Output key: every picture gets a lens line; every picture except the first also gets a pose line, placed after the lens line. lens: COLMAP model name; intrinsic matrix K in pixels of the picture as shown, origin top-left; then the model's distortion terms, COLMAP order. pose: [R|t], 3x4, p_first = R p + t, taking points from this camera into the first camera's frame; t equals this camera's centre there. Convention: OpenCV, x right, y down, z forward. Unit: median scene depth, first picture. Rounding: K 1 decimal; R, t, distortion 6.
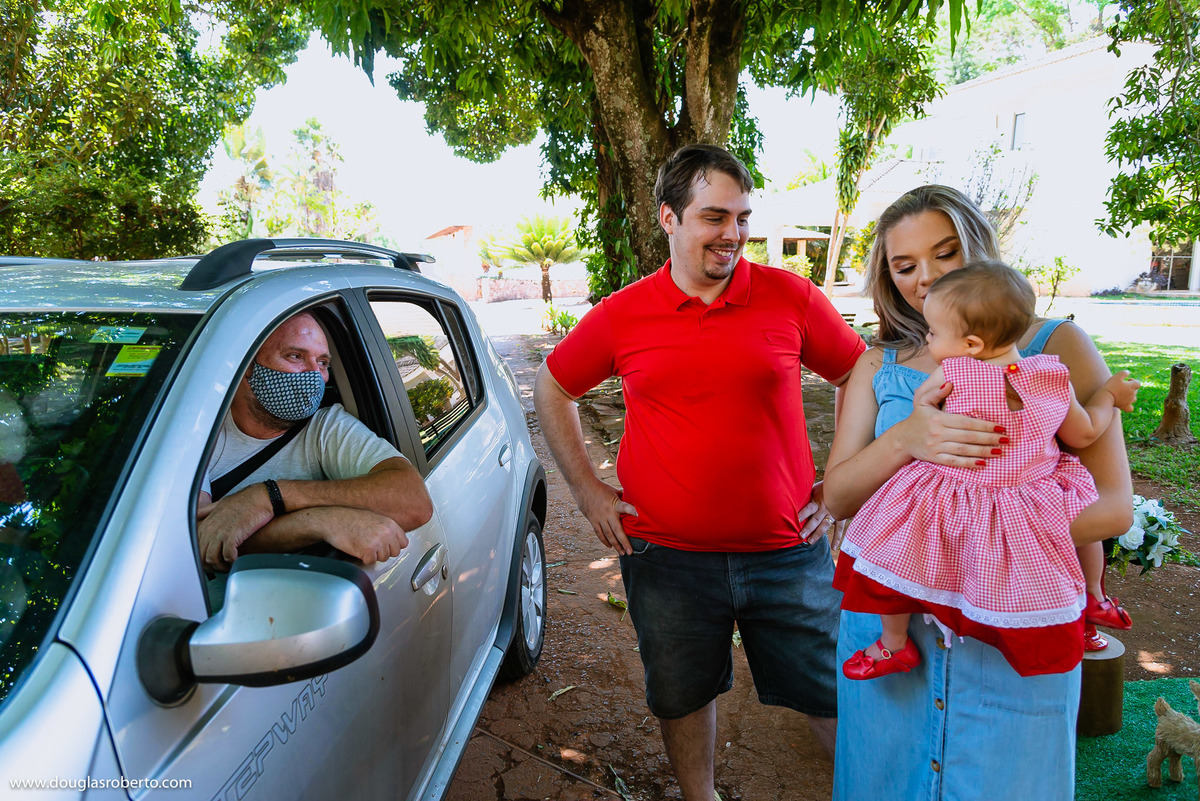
lens RADIAL K [[802.7, 0, 591.6], [0, 802.7, 406.4], [0, 0, 1]] dist [0.002542, -0.001147]
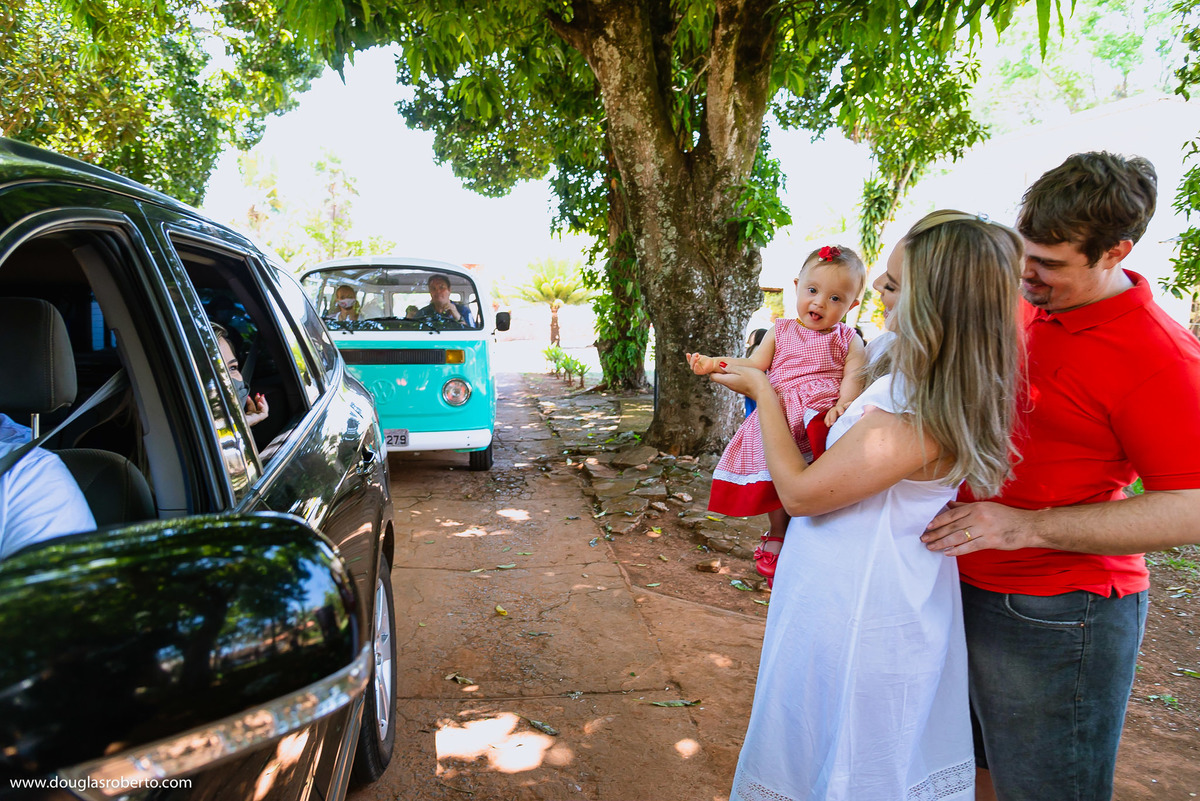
lens RADIAL K [[799.1, 0, 596.6], [0, 799.1, 409.4], [0, 0, 1]] dist [0.002388, 0.000226]
pose [[0.999054, 0.043008, -0.006368, 0.009393], [-0.043272, 0.997820, -0.049819, -0.010450], [0.004212, 0.050047, 0.998738, 0.078715]]
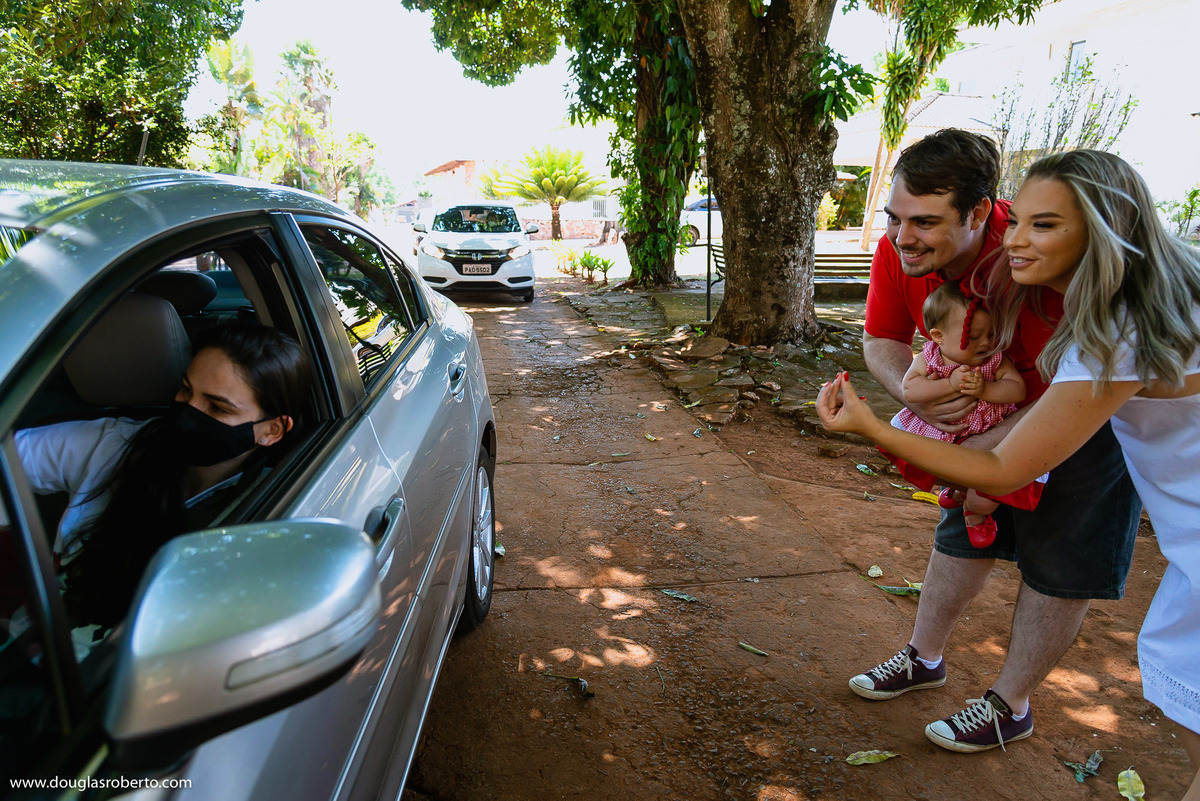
lens RADIAL K [[805.7, 0, 591.1], [0, 805.7, 407.1], [0, 0, 1]] dist [0.012069, 0.000230]
pose [[0.999880, 0.013584, 0.007461, -0.041412], [-0.014051, 0.997680, 0.066613, -0.002842], [-0.006539, -0.066710, 0.997751, 0.088949]]
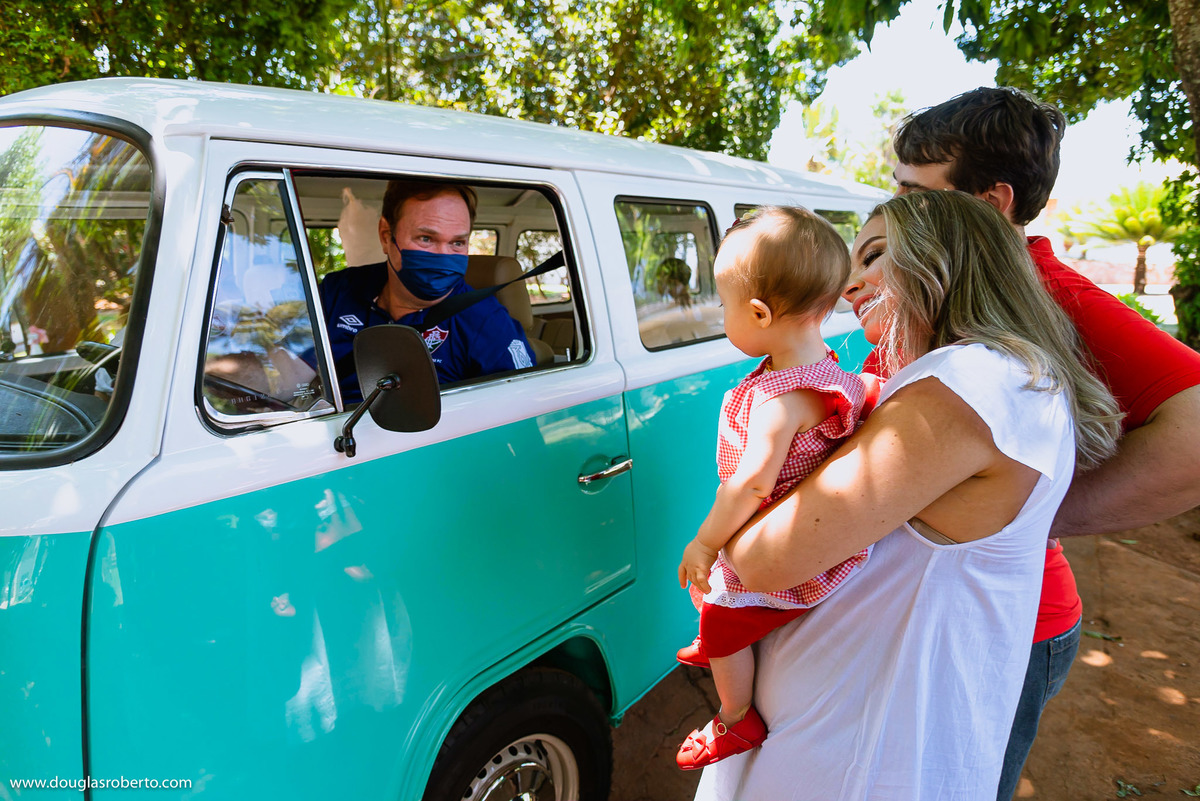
lens RADIAL K [[799.1, 0, 596.6], [0, 799.1, 409.4], [0, 0, 1]] dist [0.002388, 0.000226]
pose [[0.782674, 0.141976, -0.606023, 0.051071], [-0.121260, 0.989763, 0.075271, -0.007062], [0.610506, 0.014574, 0.791878, 0.027202]]
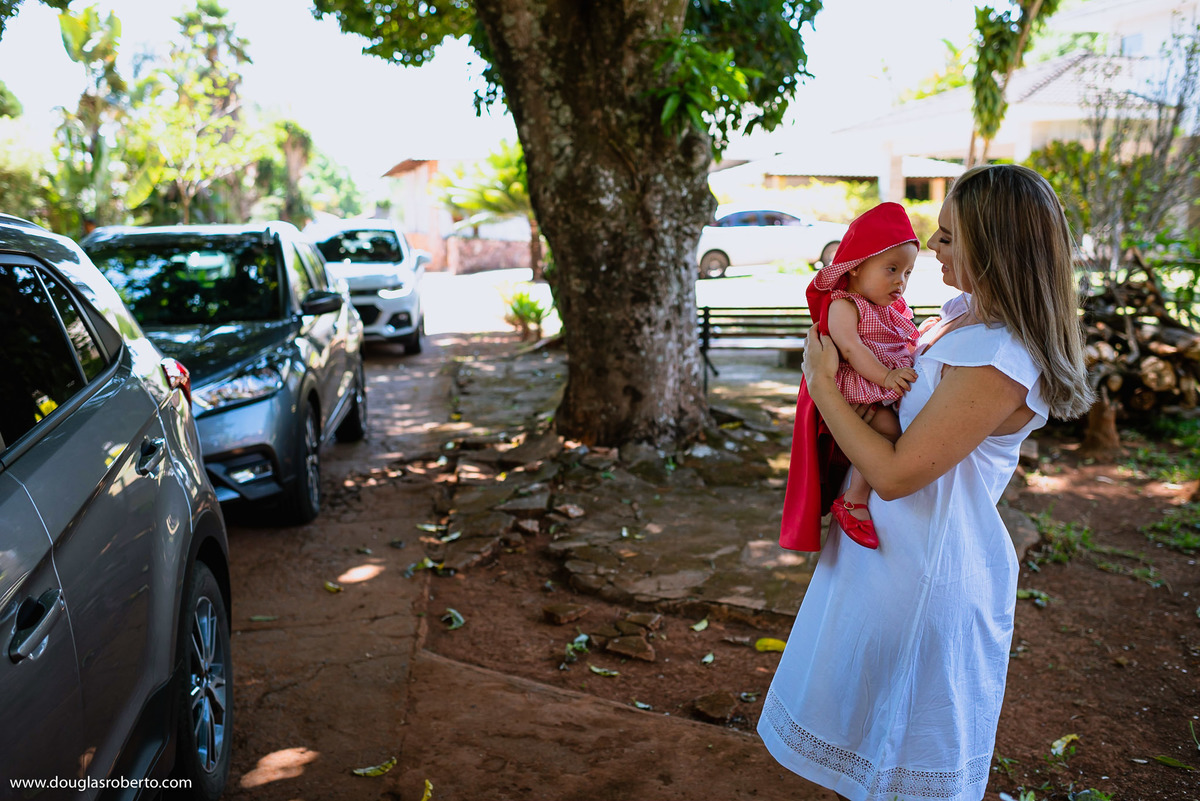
lens RADIAL K [[1196.5, 0, 605.9], [0, 1196.5, 404.3], [0, 0, 1]] dist [-0.015625, 0.014922]
pose [[0.999129, 0.004930, -0.041433, 0.084593], [-0.005647, 0.999836, -0.017201, -0.017951], [0.041342, 0.017420, 0.998993, 0.076499]]
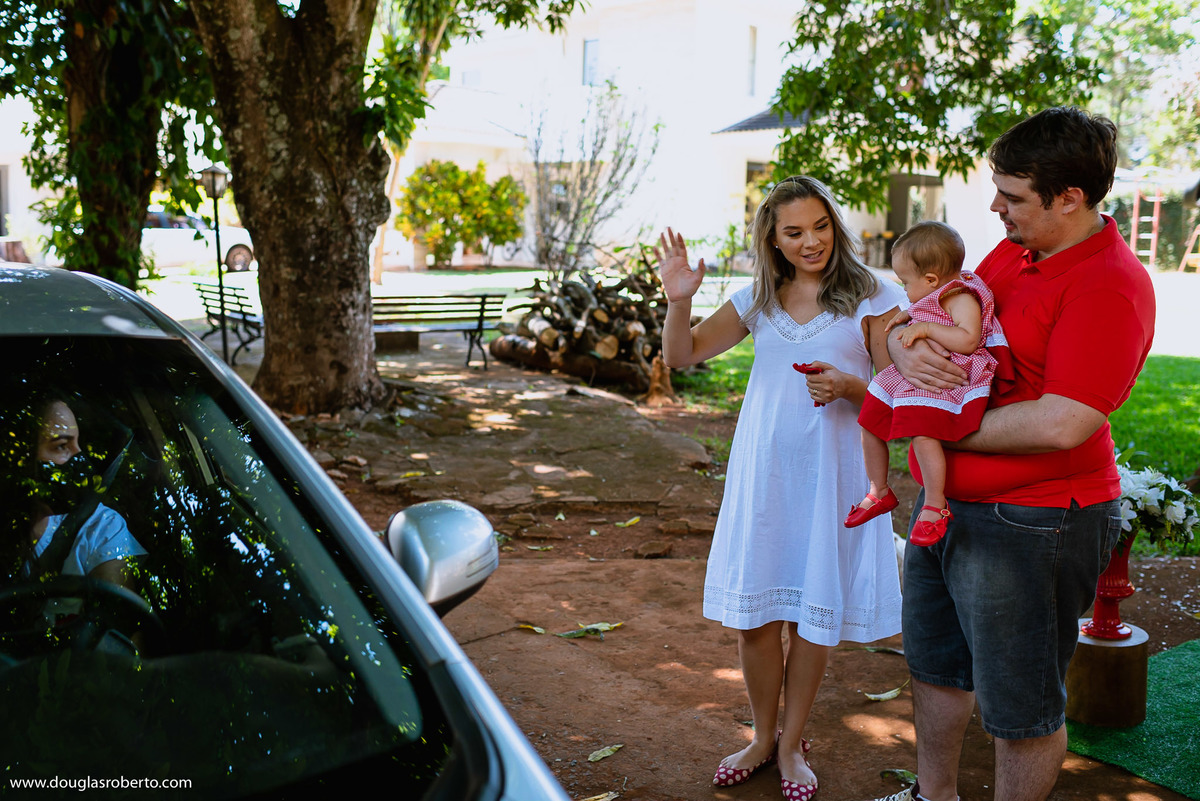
lens RADIAL K [[1196.5, 0, 605.9], [0, 1196.5, 404.3], [0, 0, 1]] dist [-0.015625, 0.014922]
pose [[0.857239, -0.048655, 0.512615, -0.112600], [0.061427, 0.998080, -0.007989, -0.000628], [-0.511242, 0.038337, 0.858581, 0.014765]]
